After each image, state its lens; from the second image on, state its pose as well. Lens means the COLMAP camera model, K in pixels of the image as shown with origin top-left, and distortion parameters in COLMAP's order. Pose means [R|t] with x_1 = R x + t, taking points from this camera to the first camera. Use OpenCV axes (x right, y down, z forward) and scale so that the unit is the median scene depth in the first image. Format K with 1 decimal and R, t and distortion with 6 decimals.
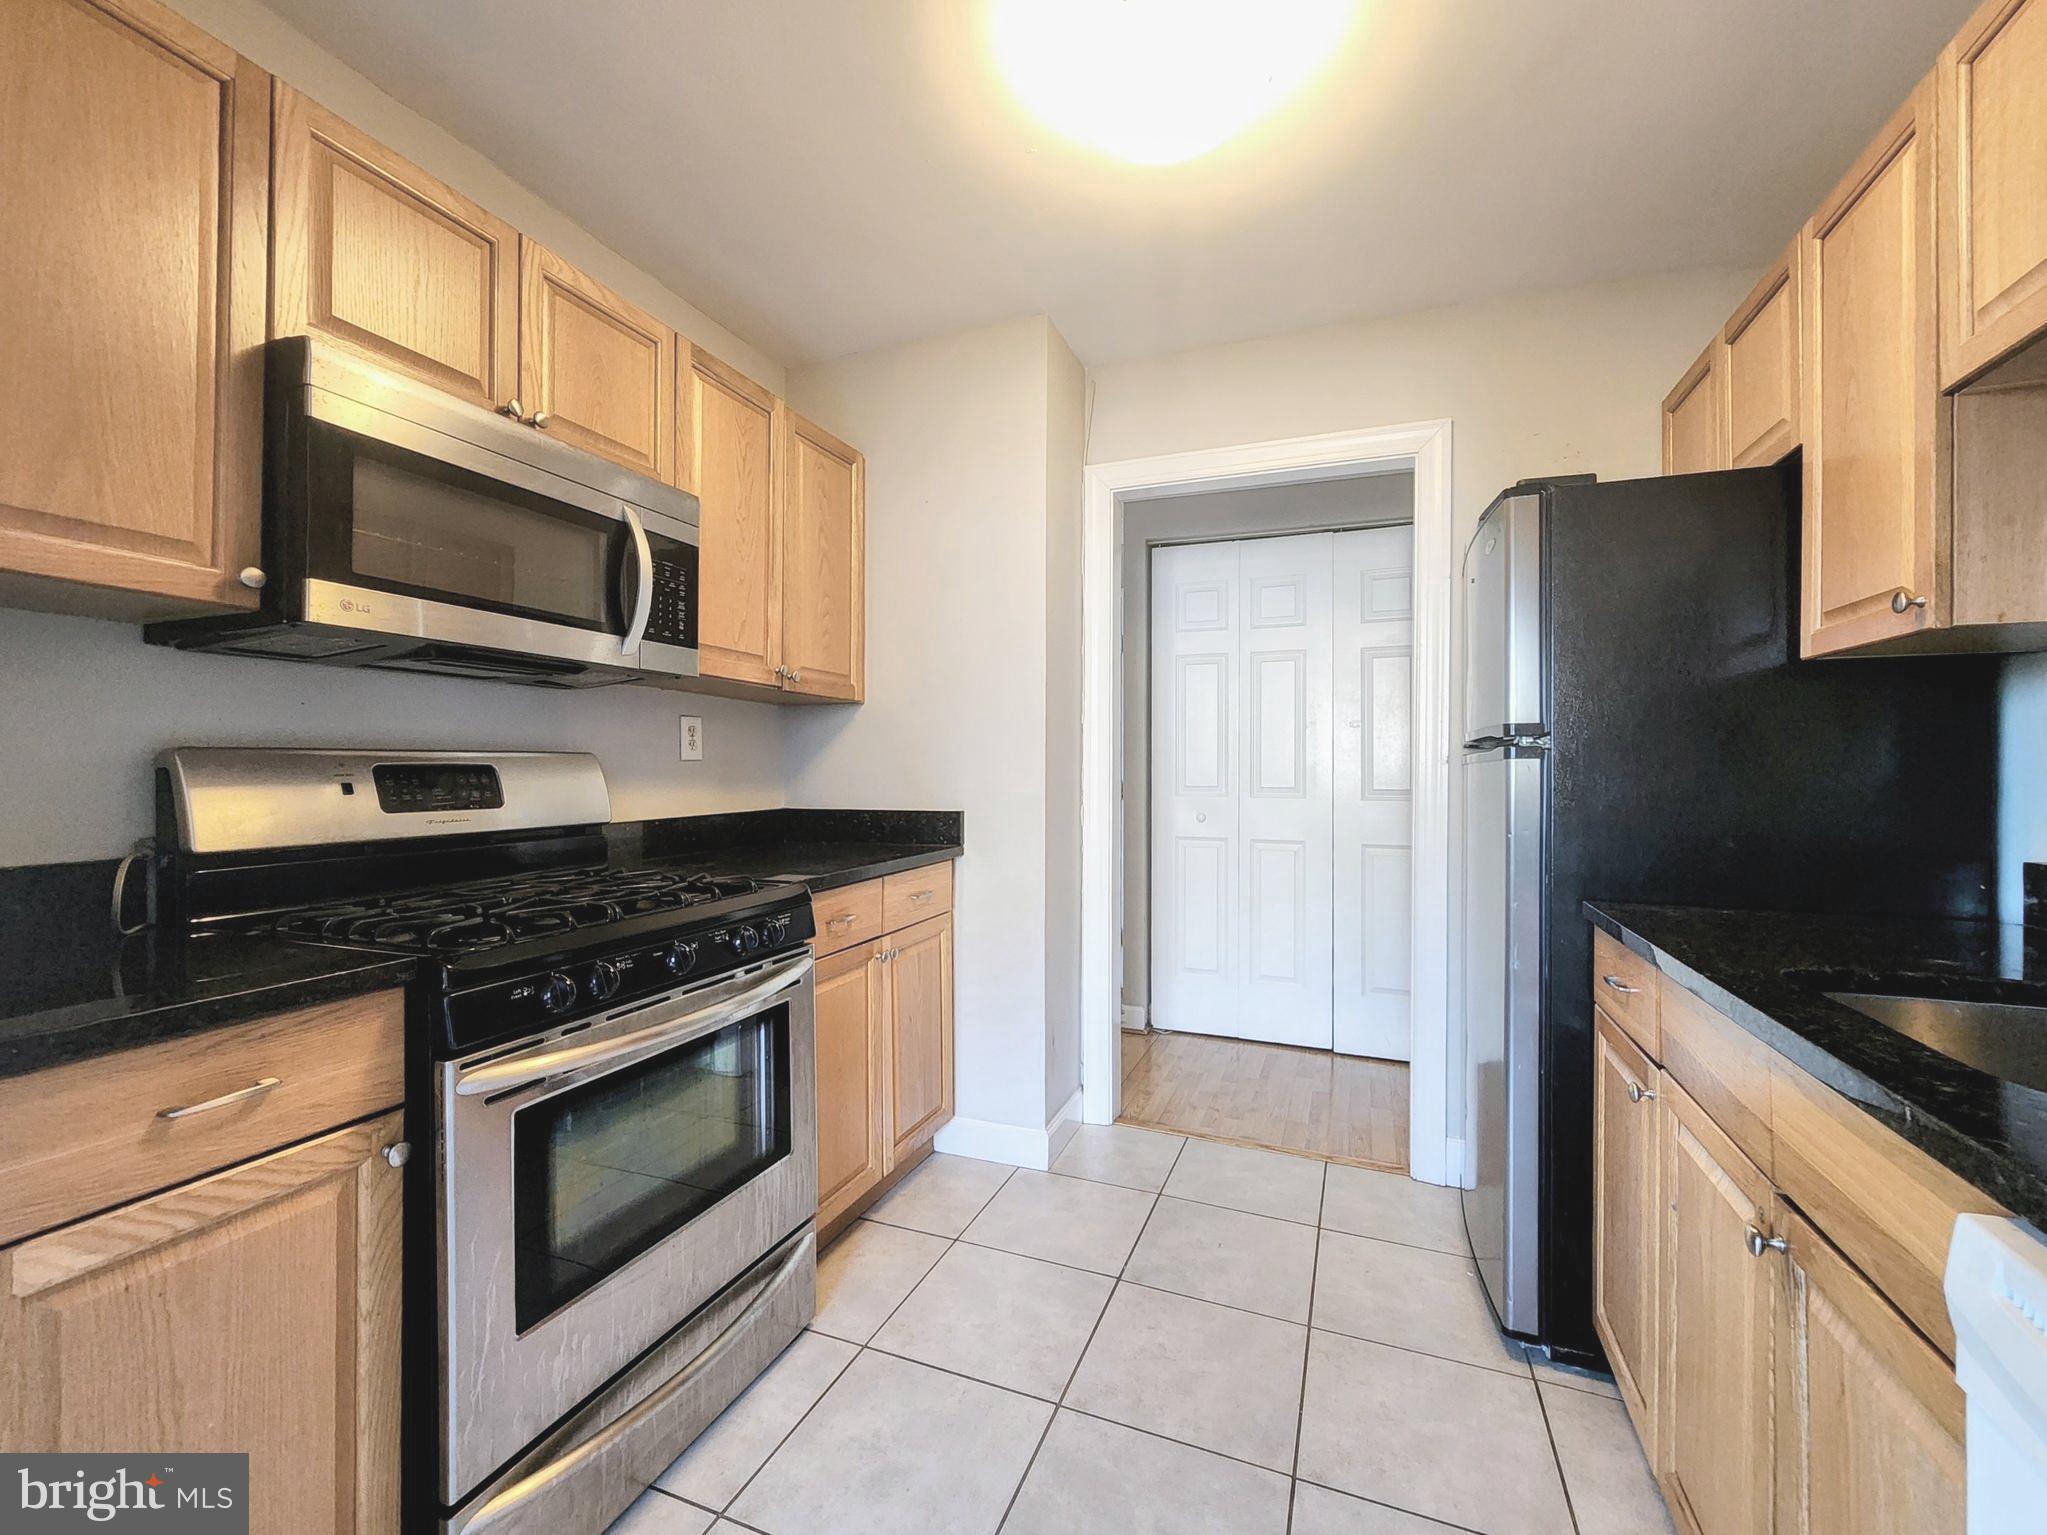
lens RADIAL K [[836.1, 0, 1026.2], [0, 836.1, 764.5], [0, 0, 1]] dist [-0.001531, 0.001022]
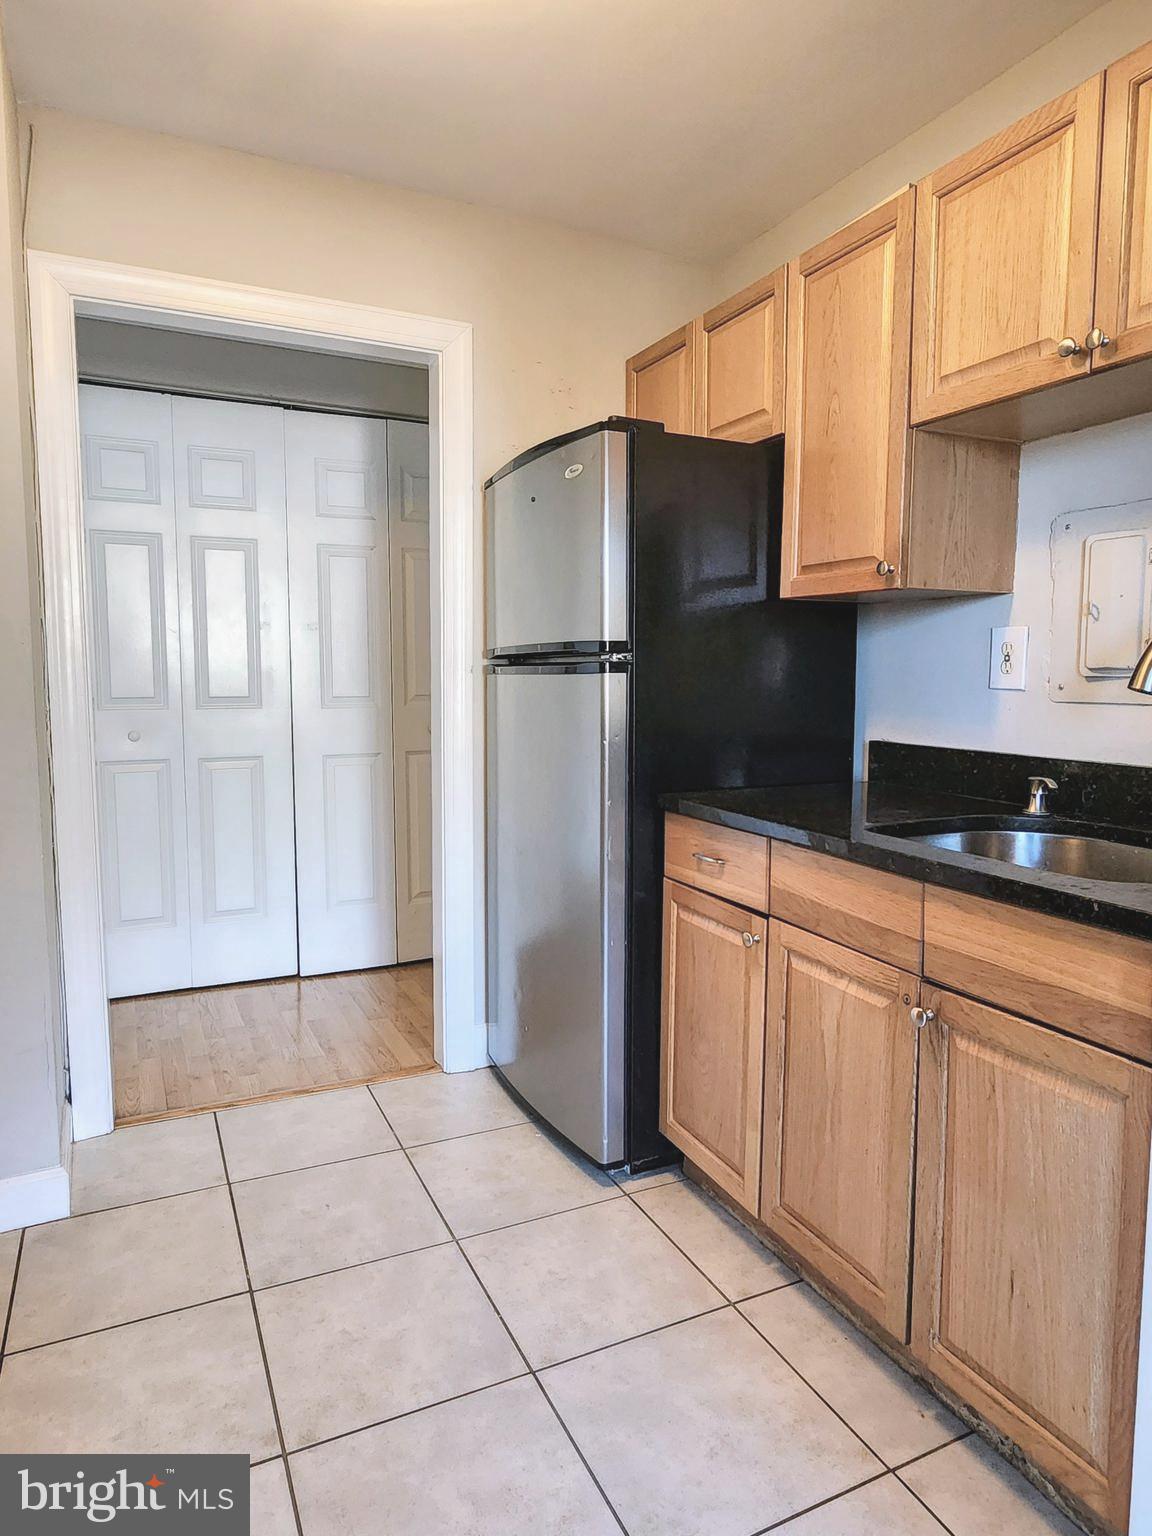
lens RADIAL K [[929.2, 0, 546.4], [0, 929.2, 748.4], [0, 0, 1]] dist [0.000424, 0.000286]
pose [[0.694780, -0.066746, 0.716118, -0.377599], [-0.001338, 0.995563, 0.094091, -0.024304], [-0.719221, -0.066331, 0.691608, 0.203623]]
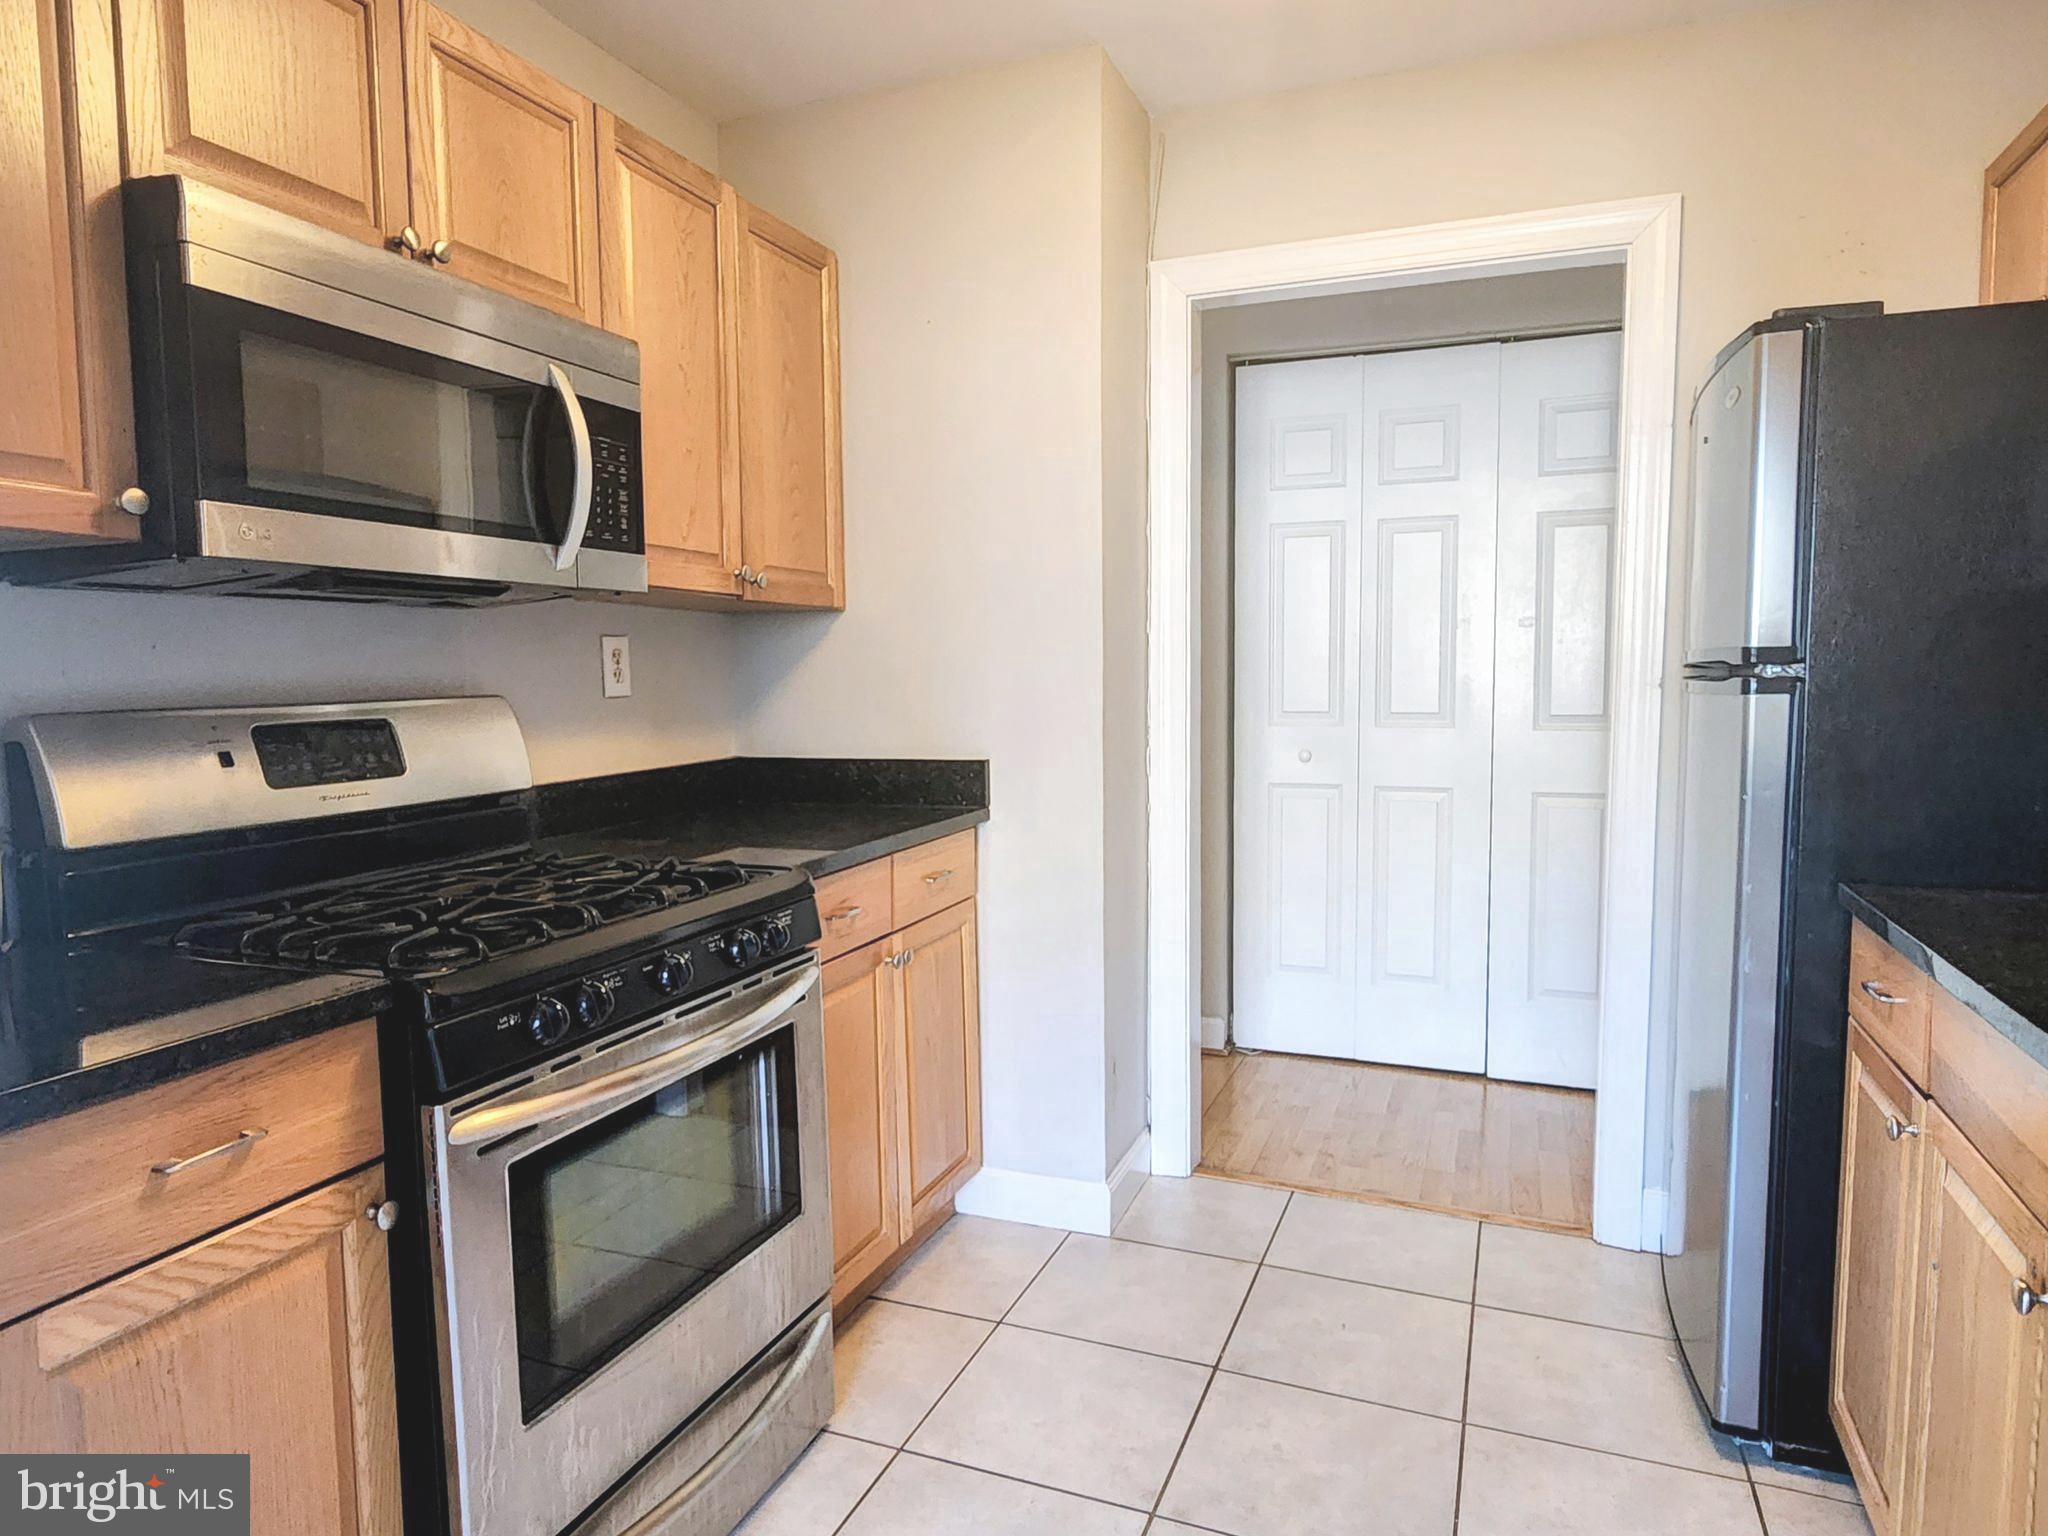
lens RADIAL K [[1239.0, 0, 1010.9], [0, 1239.0, 766.8], [0, 0, 1]] dist [0.000424, 0.000286]
pose [[0.999898, -0.011936, -0.007838, -0.074635], [0.012558, 0.996319, 0.084803, -0.046381], [0.006796, -0.084893, 0.996367, -0.115834]]
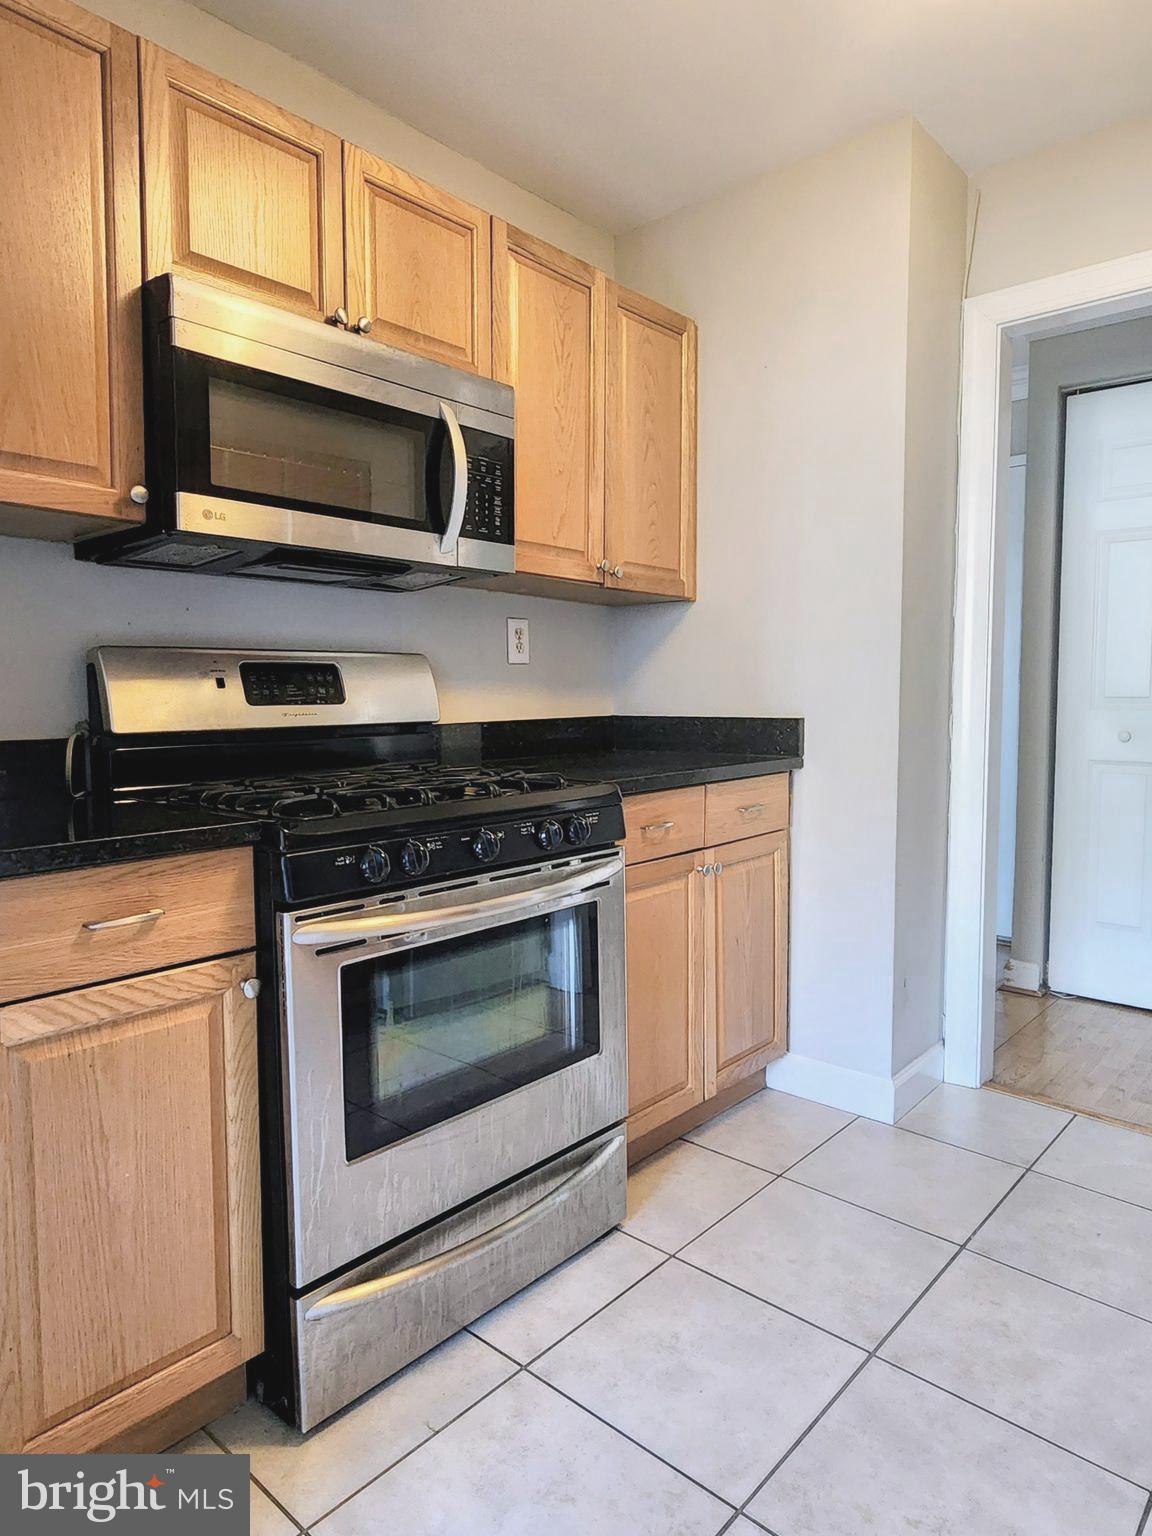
lens RADIAL K [[944.0, 0, 590.2], [0, 944.0, 750.1], [0, 0, 1]] dist [-0.002962, 0.004746]
pose [[0.941456, 0.017929, -0.336658, 0.079977], [0.004975, 0.997737, 0.067050, 0.032880], [0.337098, -0.064799, 0.939237, -0.031541]]
